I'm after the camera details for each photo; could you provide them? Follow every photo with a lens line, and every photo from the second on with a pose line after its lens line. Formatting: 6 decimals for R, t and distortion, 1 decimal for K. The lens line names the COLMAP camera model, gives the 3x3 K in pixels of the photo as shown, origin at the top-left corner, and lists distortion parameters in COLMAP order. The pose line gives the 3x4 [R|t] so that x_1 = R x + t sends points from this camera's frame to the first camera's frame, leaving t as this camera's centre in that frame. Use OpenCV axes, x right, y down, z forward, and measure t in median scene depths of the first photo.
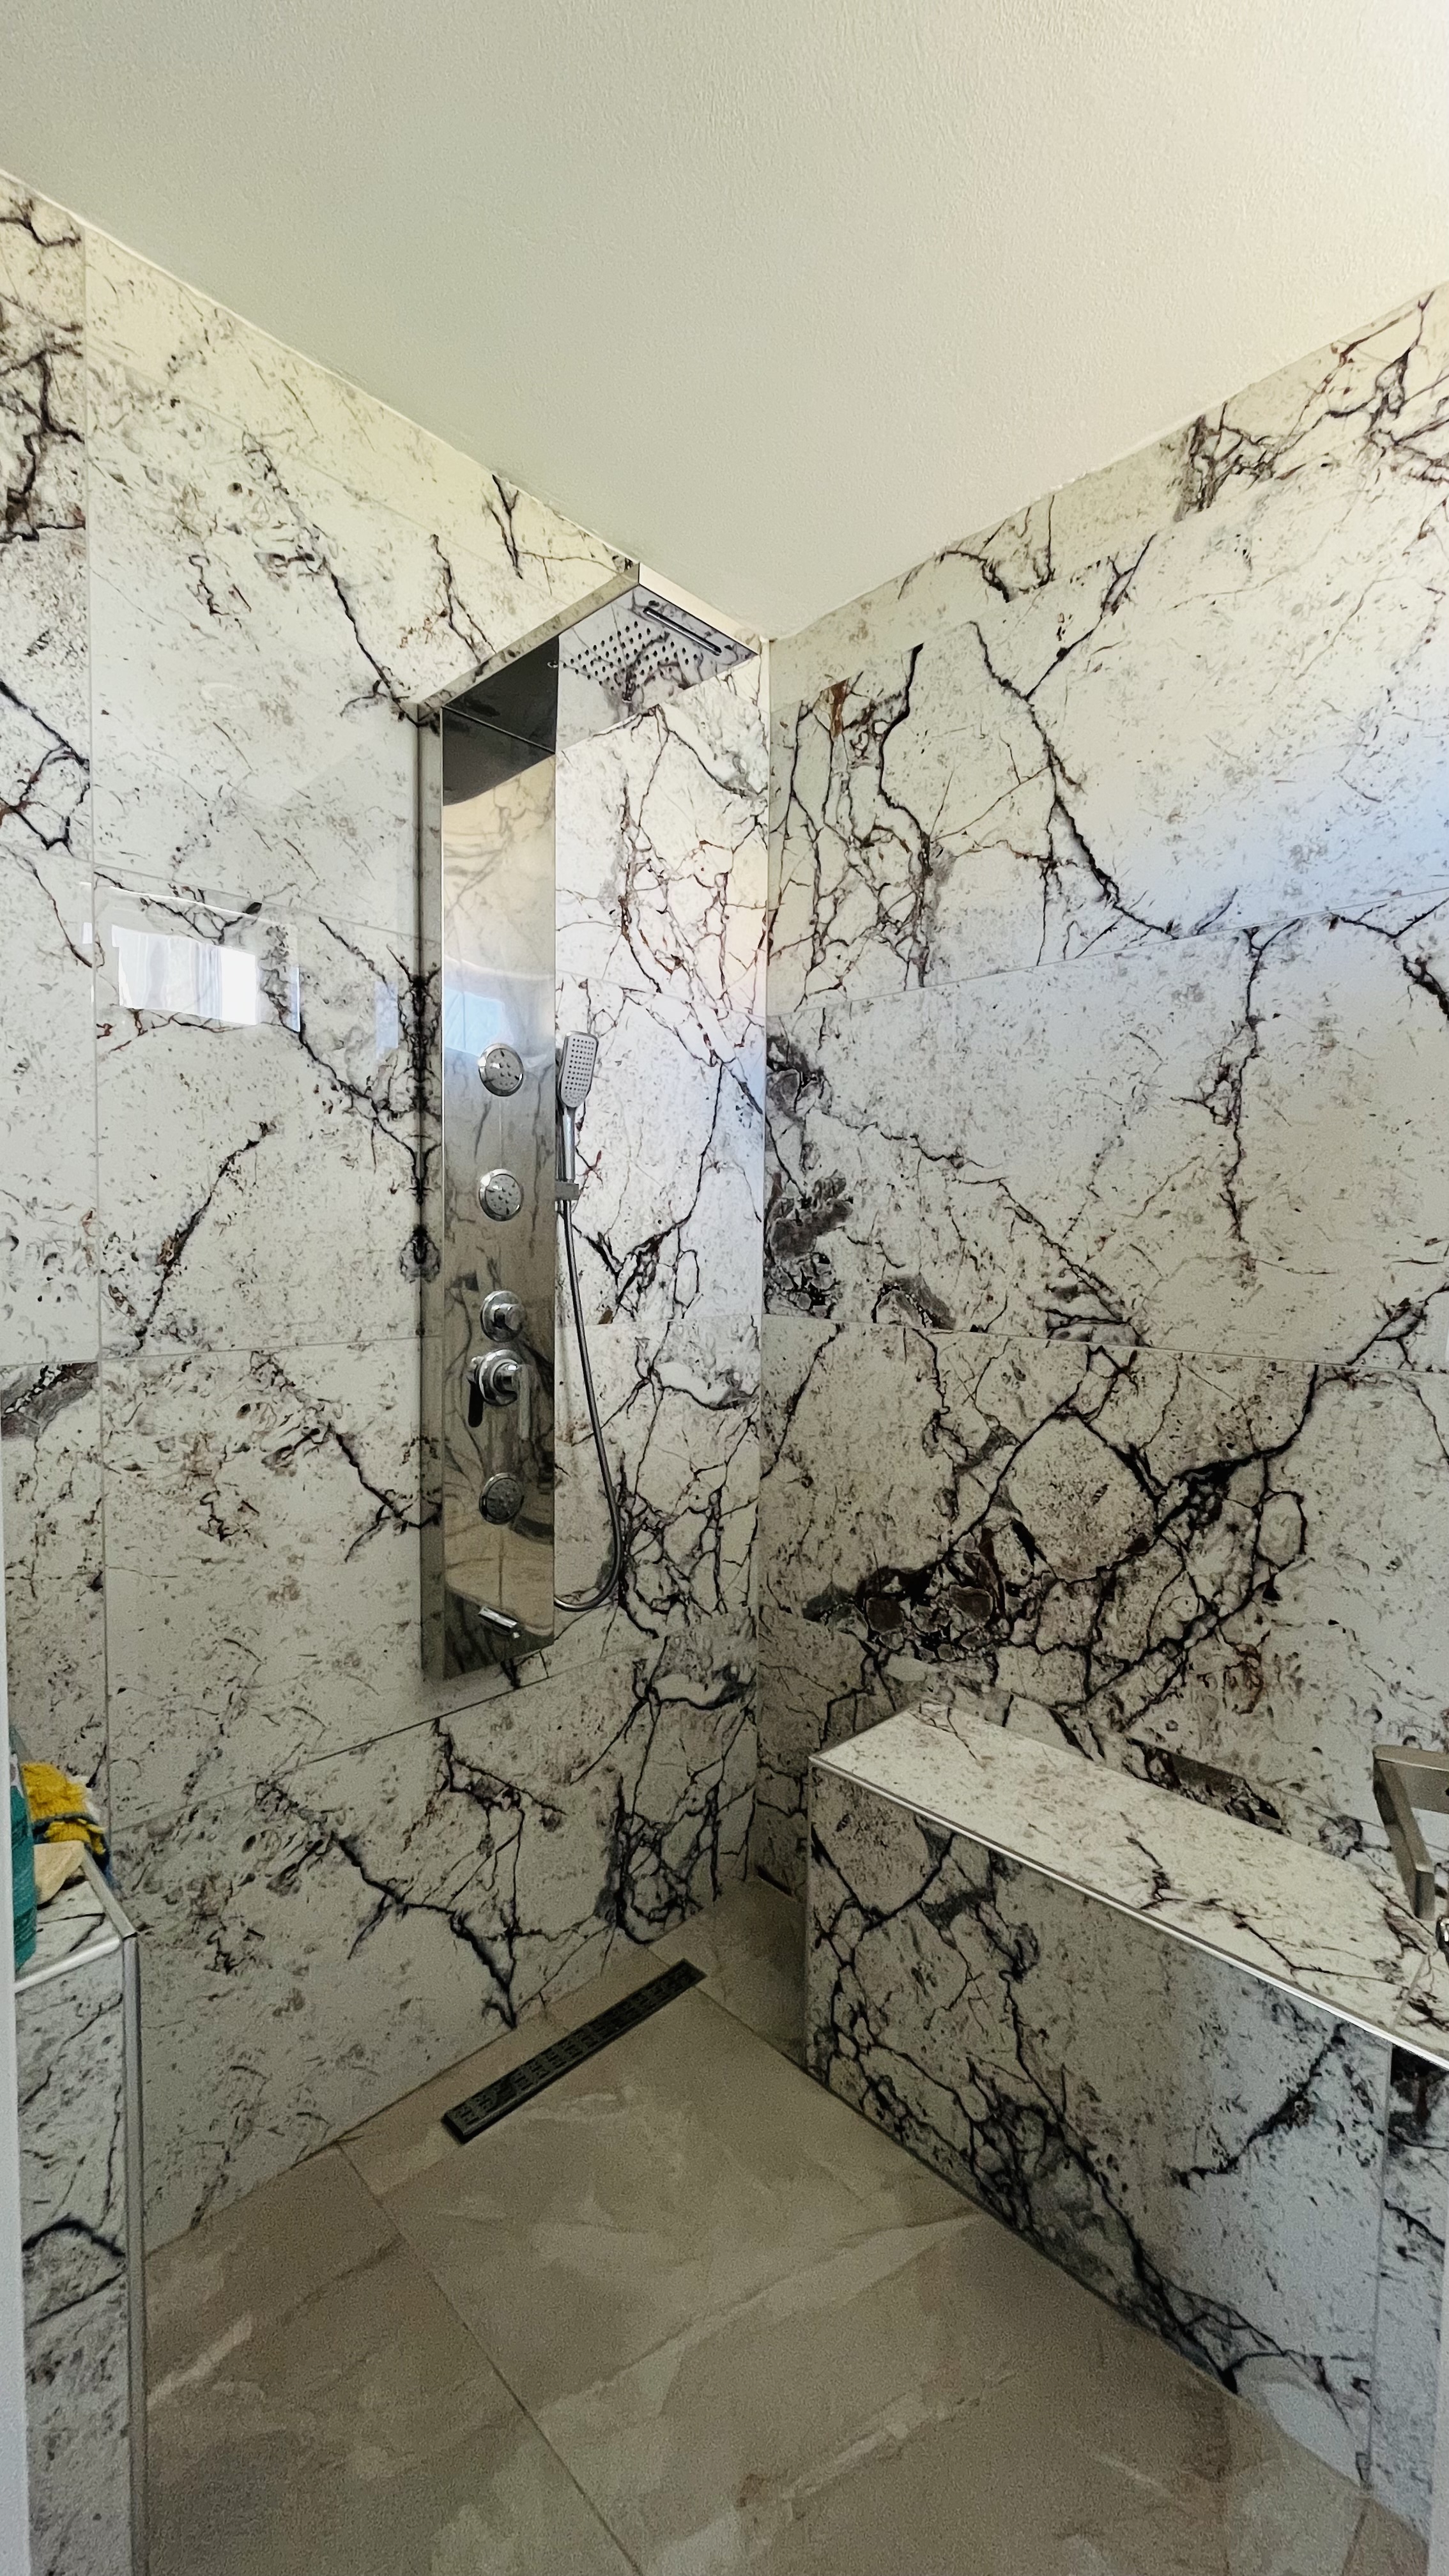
lens RADIAL K [[1034.0, 0, 724.5], [0, 1034.0, 1288.0], [0, 0, 1]] dist [-0.003707, 0.000220]
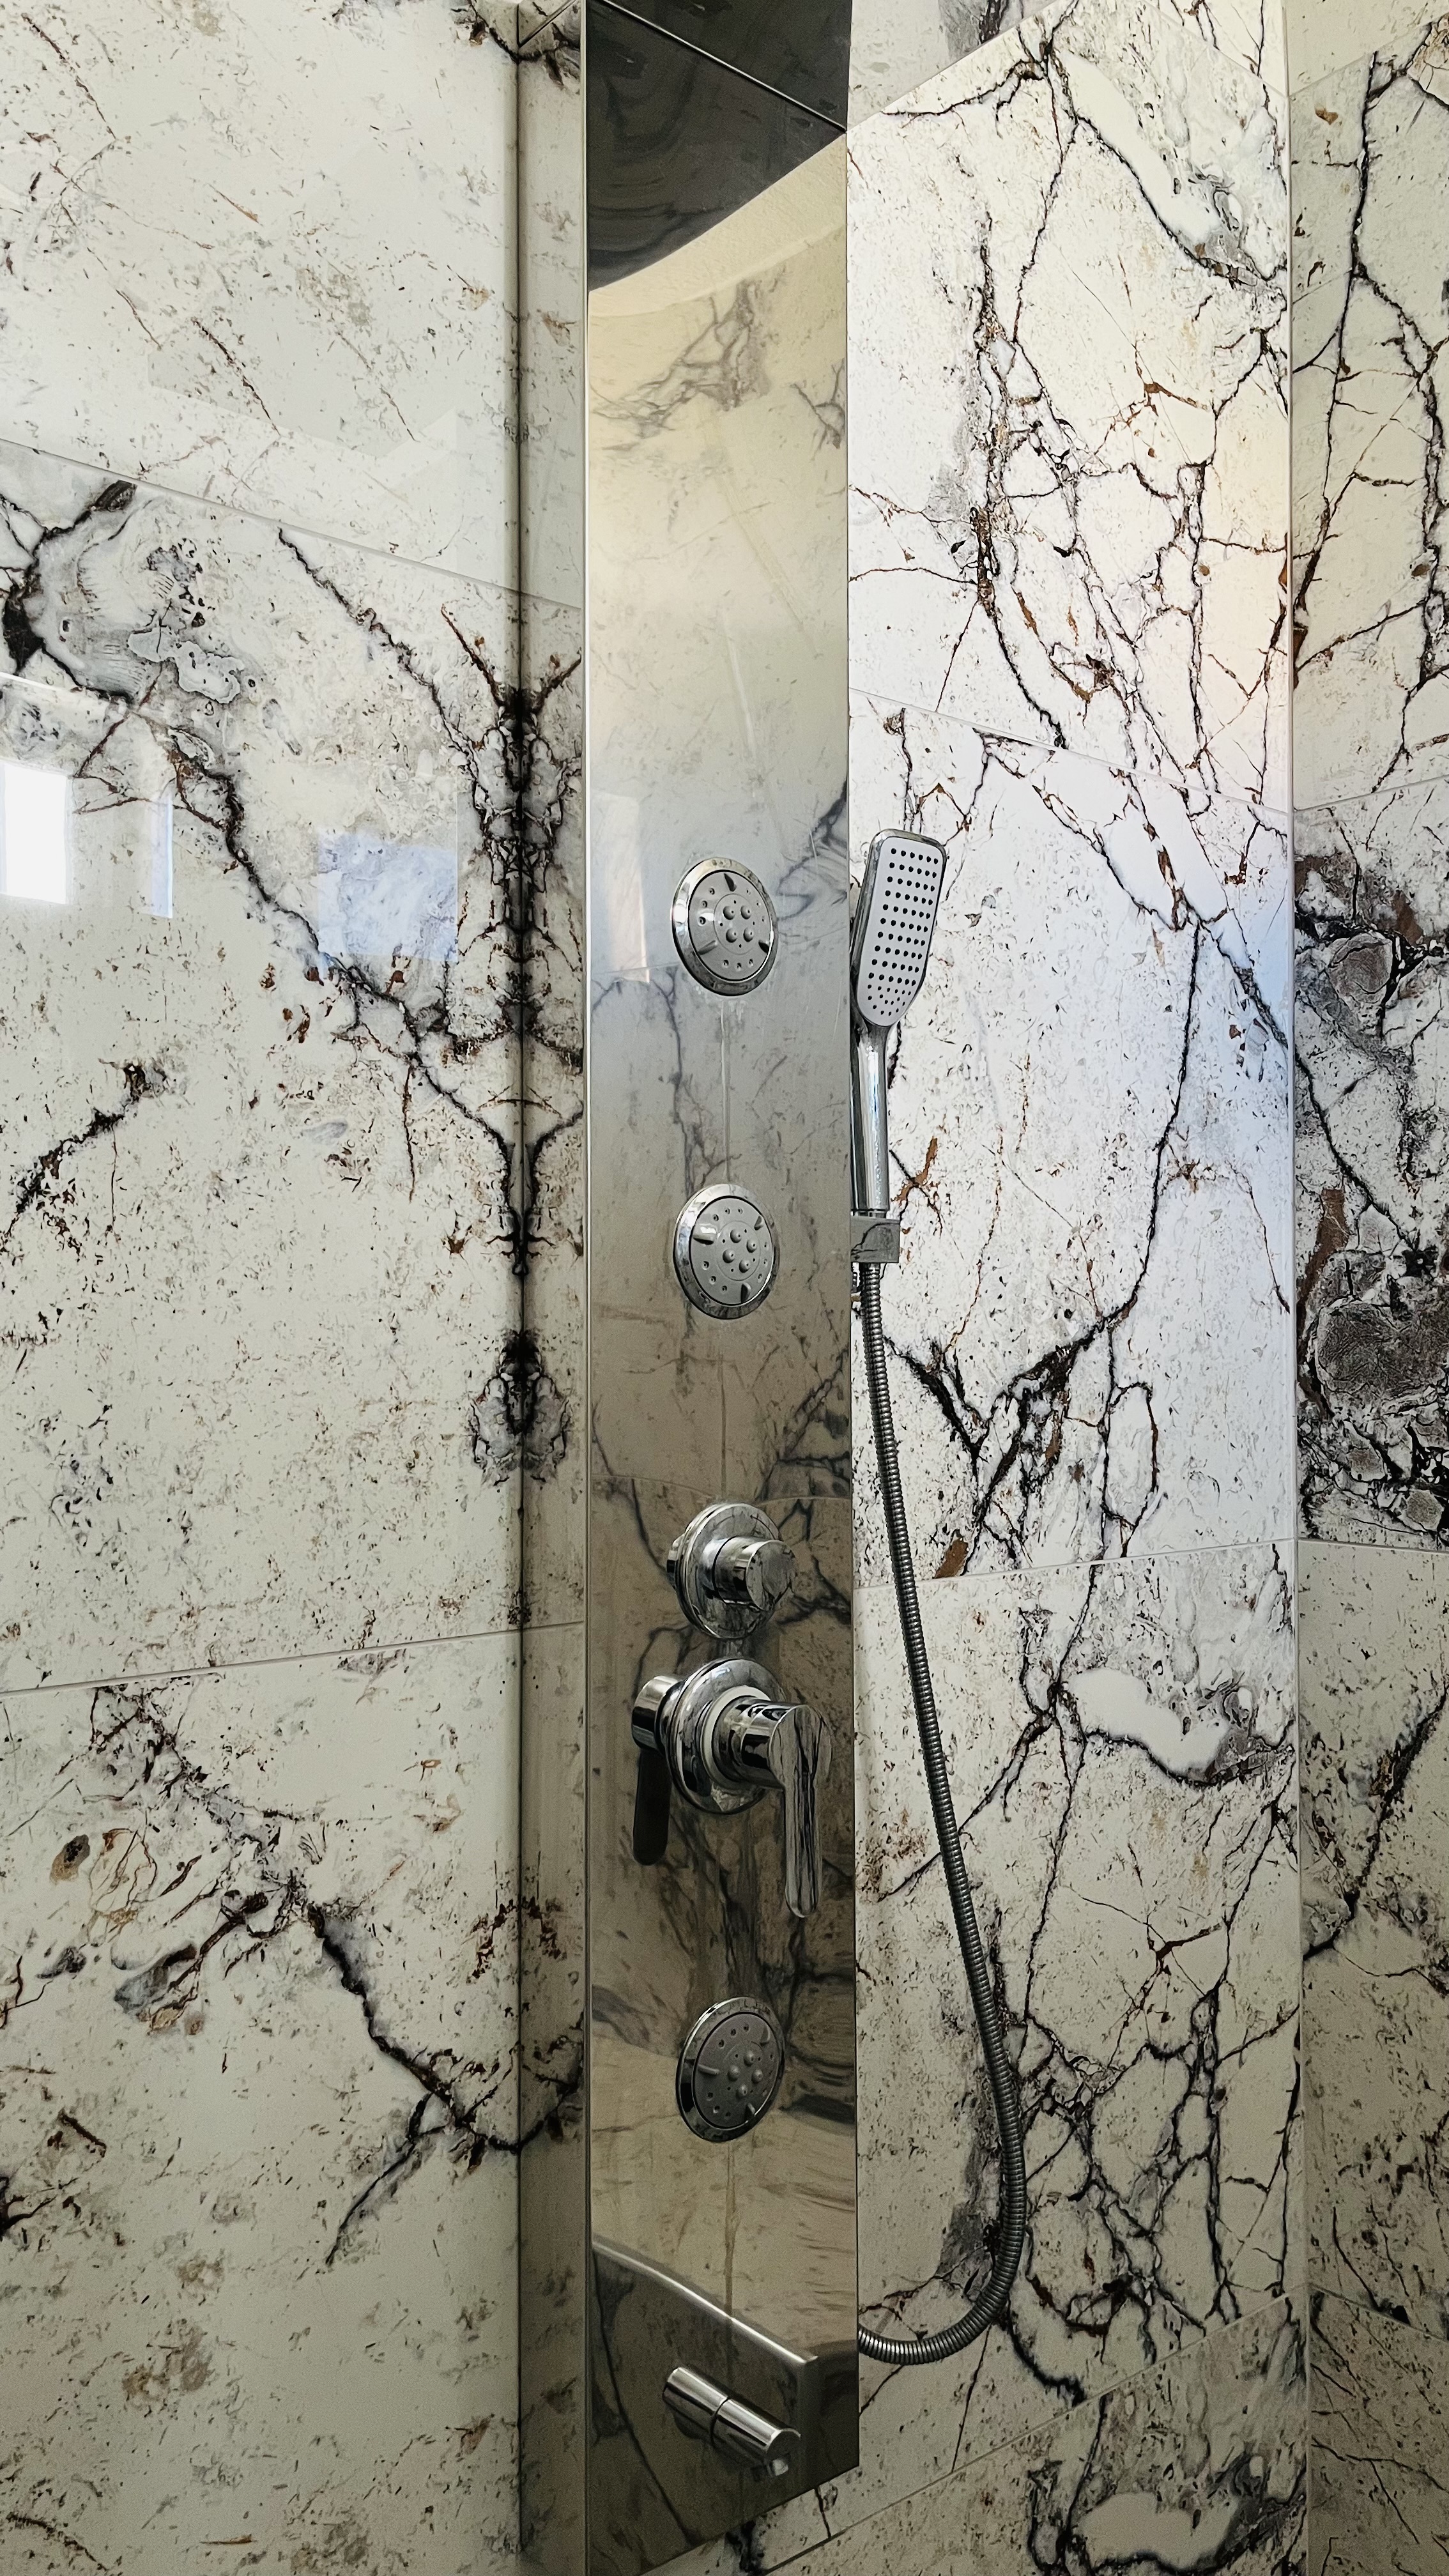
lens RADIAL K [[1949.4, 0, 720.4], [0, 1949.4, 1298.8], [0, 0, 1]] dist [0.052648, -0.072580]
pose [[0.995593, -0.014919, -0.092581, -0.131609], [0.008454, 0.997523, -0.069829, -0.019299], [0.093393, 0.068739, 0.993254, 0.248880]]
